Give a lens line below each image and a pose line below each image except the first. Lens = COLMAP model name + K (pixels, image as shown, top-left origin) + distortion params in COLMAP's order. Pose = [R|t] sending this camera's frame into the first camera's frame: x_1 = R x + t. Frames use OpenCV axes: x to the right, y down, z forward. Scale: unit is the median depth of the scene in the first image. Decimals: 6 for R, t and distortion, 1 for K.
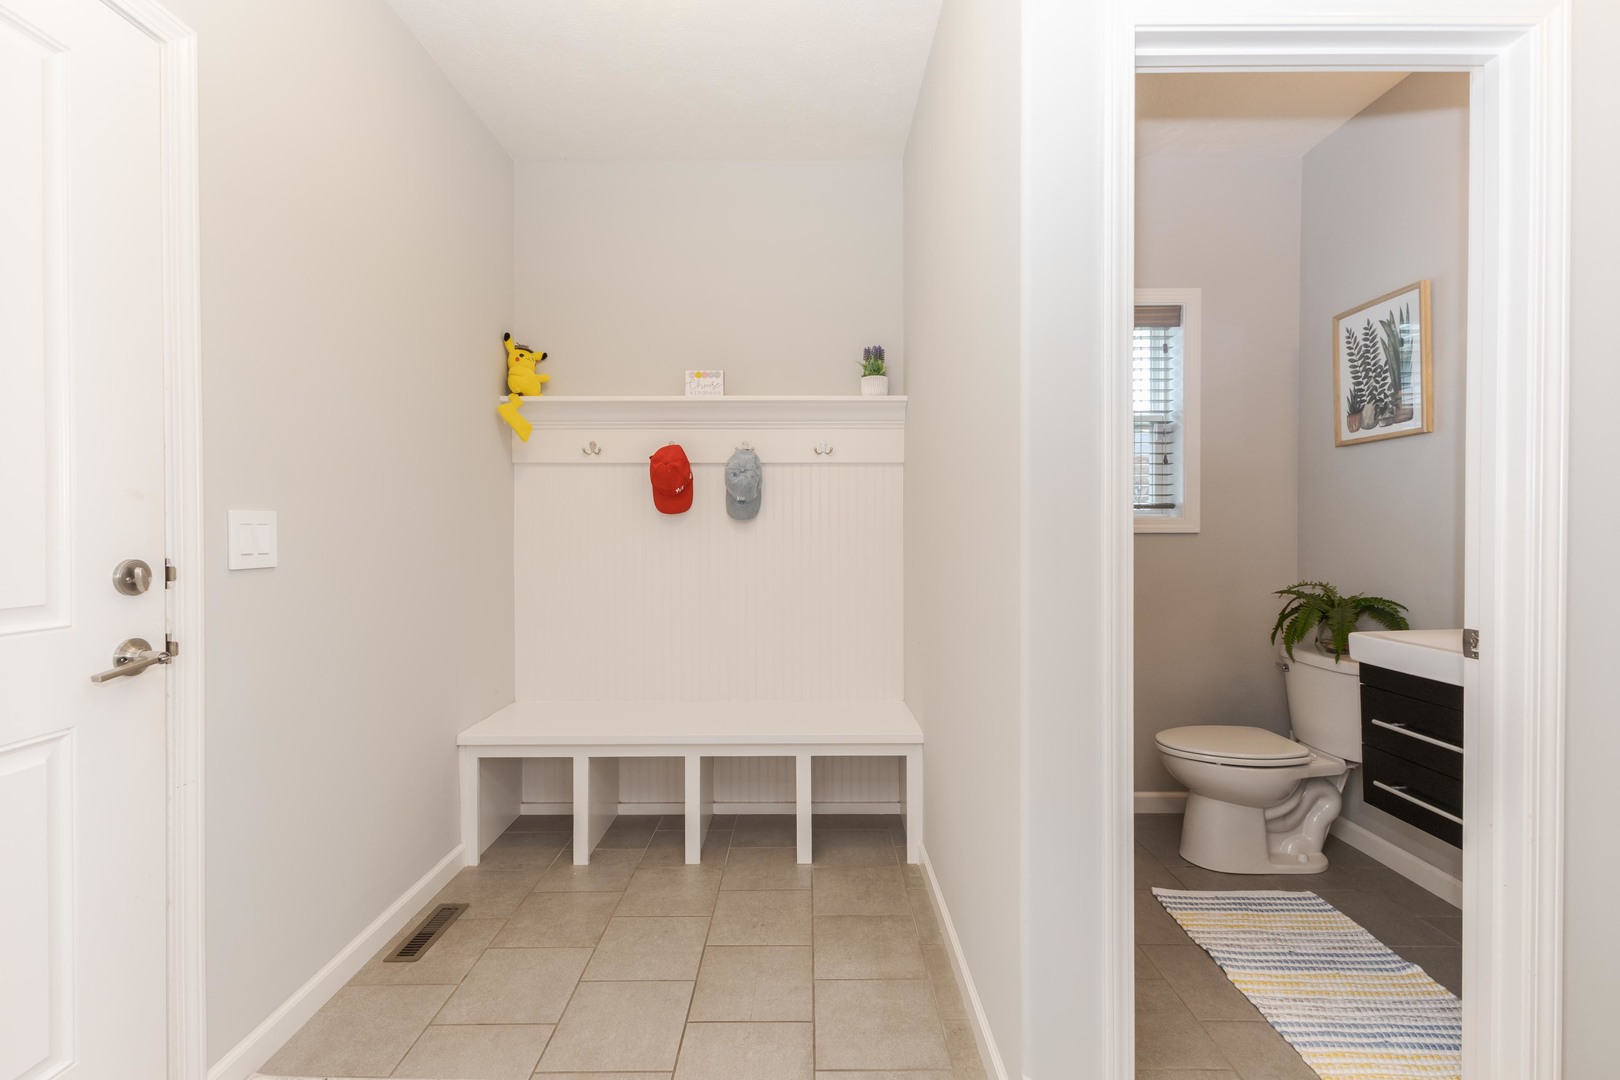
lens RADIAL K [[705.0, 0, 809.6], [0, 705.0, 540.6], [0, 0, 1]] dist [0.002379, -0.000031]
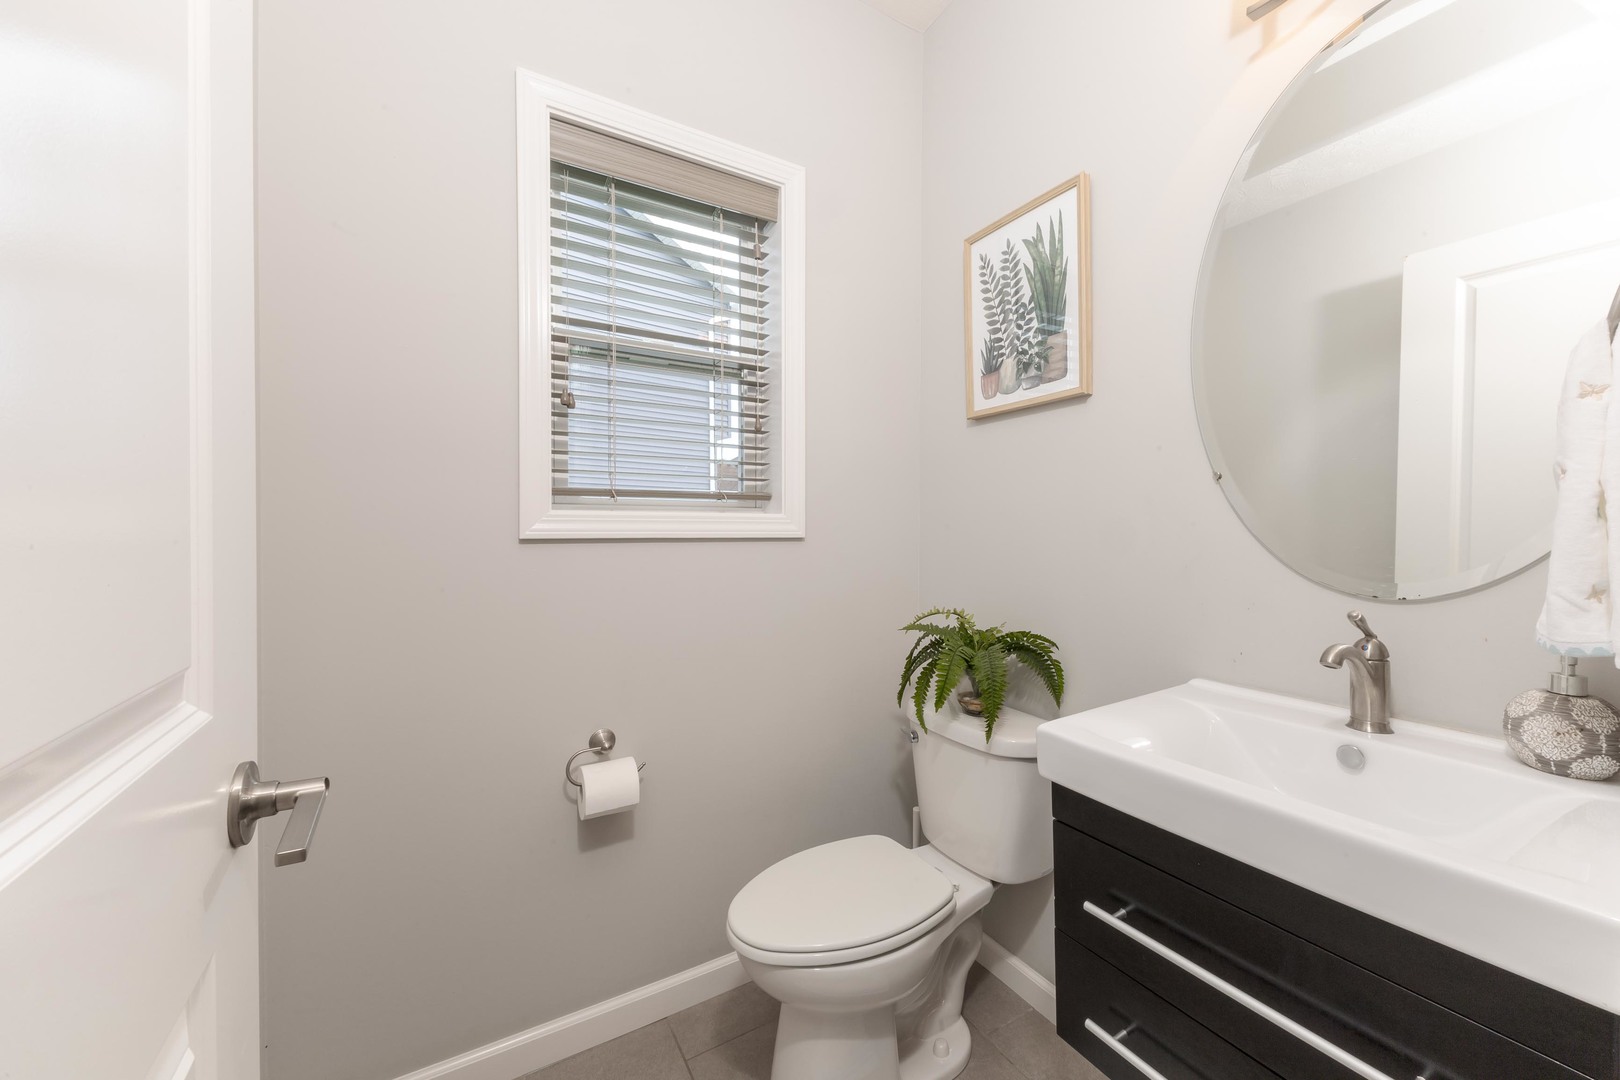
lens RADIAL K [[687.9, 0, 809.5], [0, 687.9, 537.5], [0, 0, 1]] dist [-0.000310, -0.000001]
pose [[0.881325, 0.000406, 0.472511, 0.281591], [0.001484, 0.999992, -0.003627, -0.009230], [-0.472509, 0.003898, 0.881317, 0.477317]]
